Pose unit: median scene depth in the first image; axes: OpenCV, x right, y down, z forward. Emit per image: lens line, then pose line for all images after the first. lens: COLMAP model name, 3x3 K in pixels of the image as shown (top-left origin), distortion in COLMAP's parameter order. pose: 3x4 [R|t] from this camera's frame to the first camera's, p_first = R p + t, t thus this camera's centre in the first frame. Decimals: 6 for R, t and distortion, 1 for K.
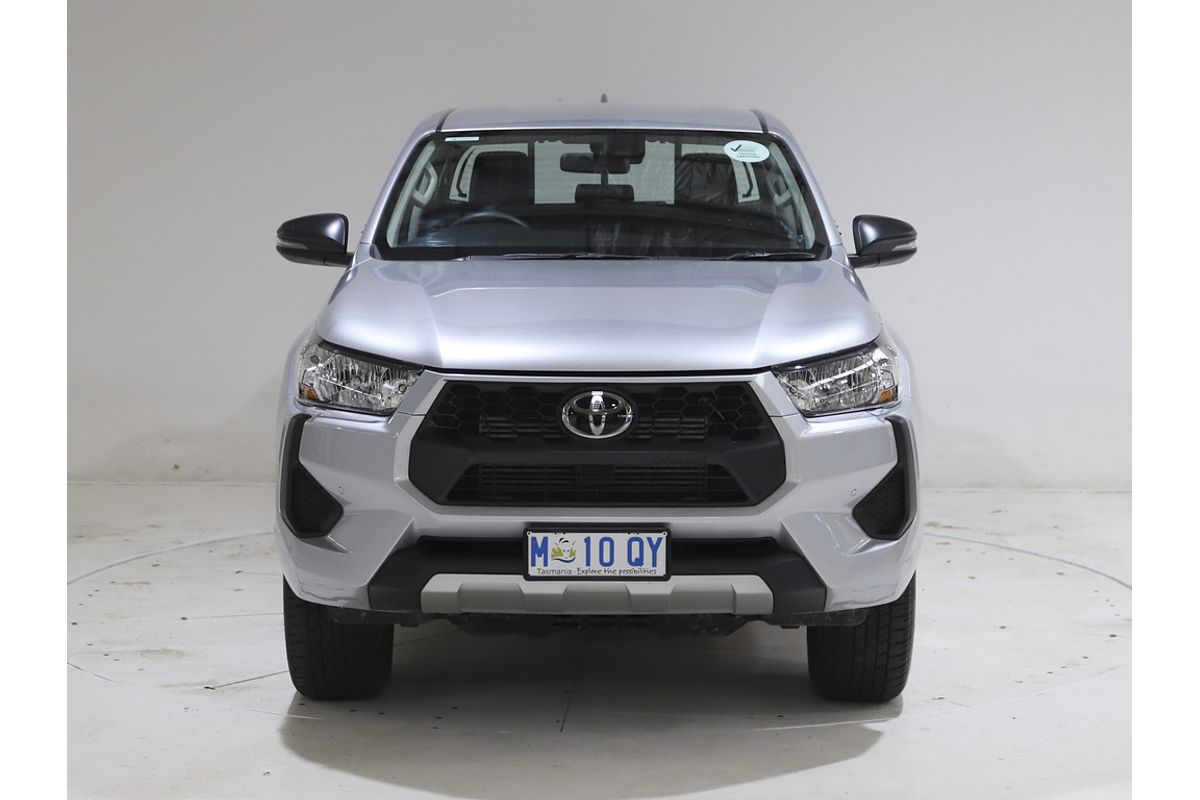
lens RADIAL K [[1672.7, 0, 600.0], [0, 1672.7, 400.0], [0, 0, 1]] dist [0.004460, 0.008712]
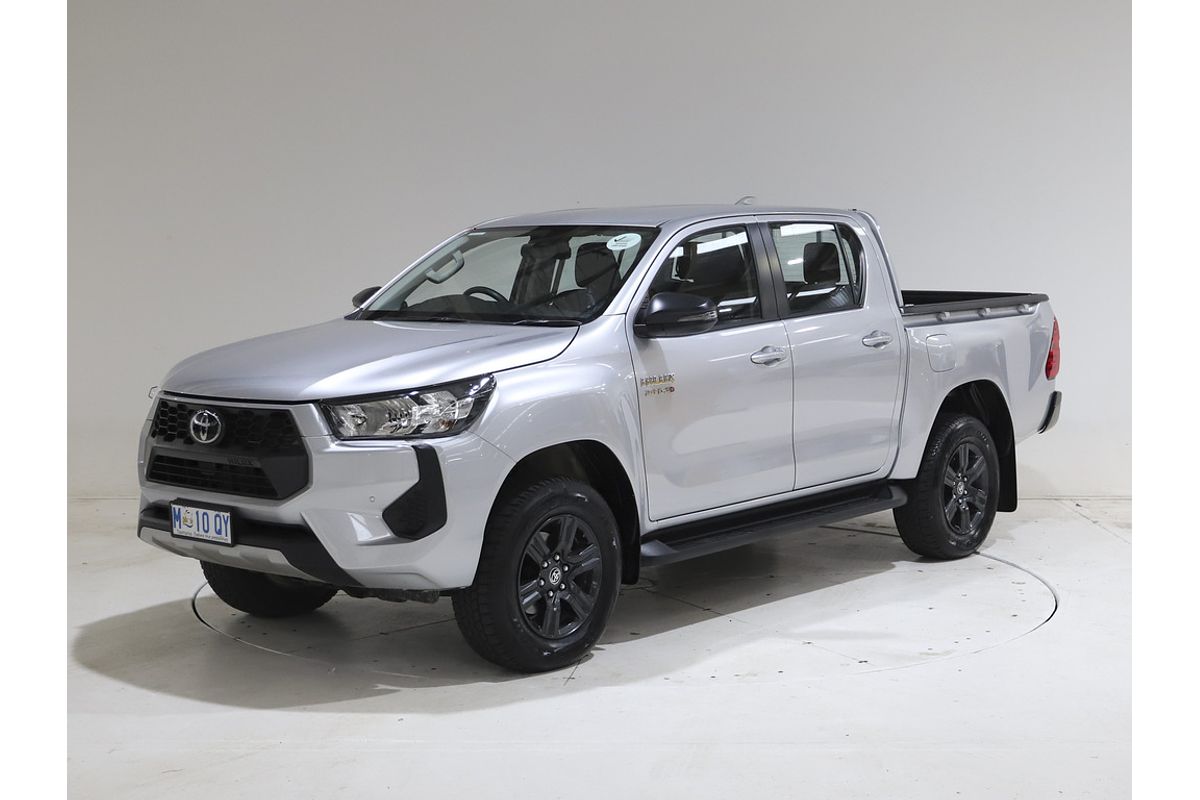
lens RADIAL K [[1285.1, 0, 600.0], [0, 1285.1, 400.0], [0, 0, 1]] dist [-0.010120, -0.005936]
pose [[0.862512, 0.057056, -0.502810, 0.838804], [-0.069386, 0.997573, -0.005824, -0.030802], [0.501257, 0.039911, 0.864378, 0.214196]]
